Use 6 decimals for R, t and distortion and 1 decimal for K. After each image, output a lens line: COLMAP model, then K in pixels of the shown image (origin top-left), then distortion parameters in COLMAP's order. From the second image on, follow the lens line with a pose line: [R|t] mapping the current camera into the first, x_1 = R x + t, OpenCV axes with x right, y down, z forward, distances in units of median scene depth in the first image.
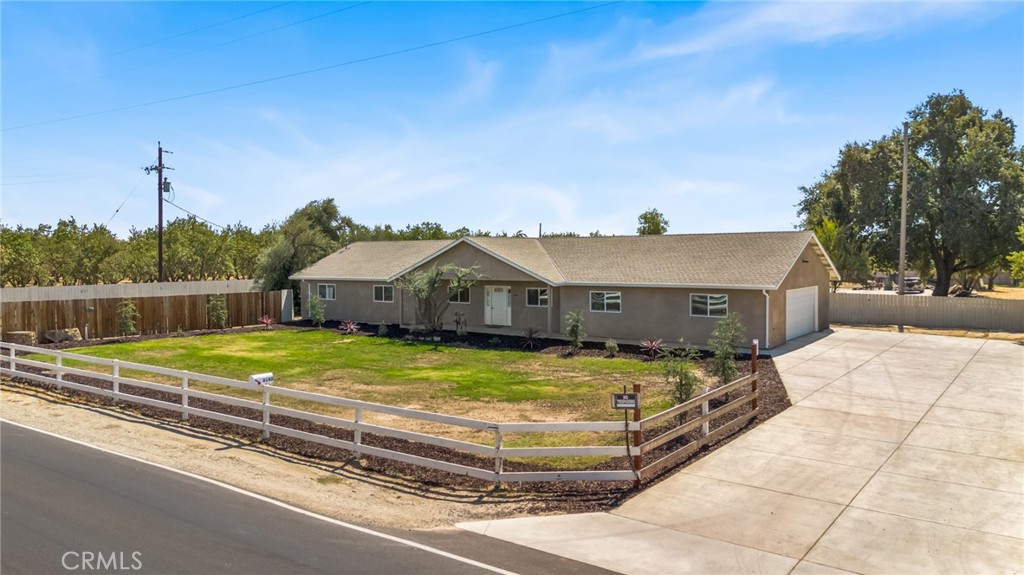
lens RADIAL K [[730.2, 0, 518.6], [0, 730.2, 293.2], [0, 0, 1]] dist [0.056257, -0.048824]
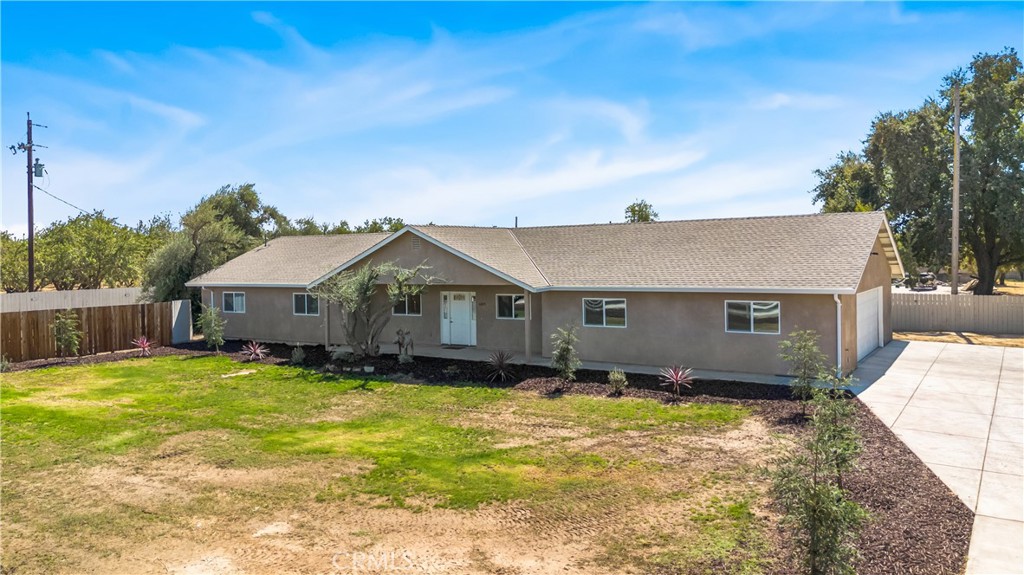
lens RADIAL K [[730.2, 0, 518.6], [0, 730.2, 293.2], [0, 0, 1]] dist [0.056257, -0.048824]
pose [[0.999465, -0.014190, 0.029468, 0.011815], [0.014178, 0.999899, 0.000634, -0.008450], [-0.029474, -0.000216, 0.999566, 0.256255]]
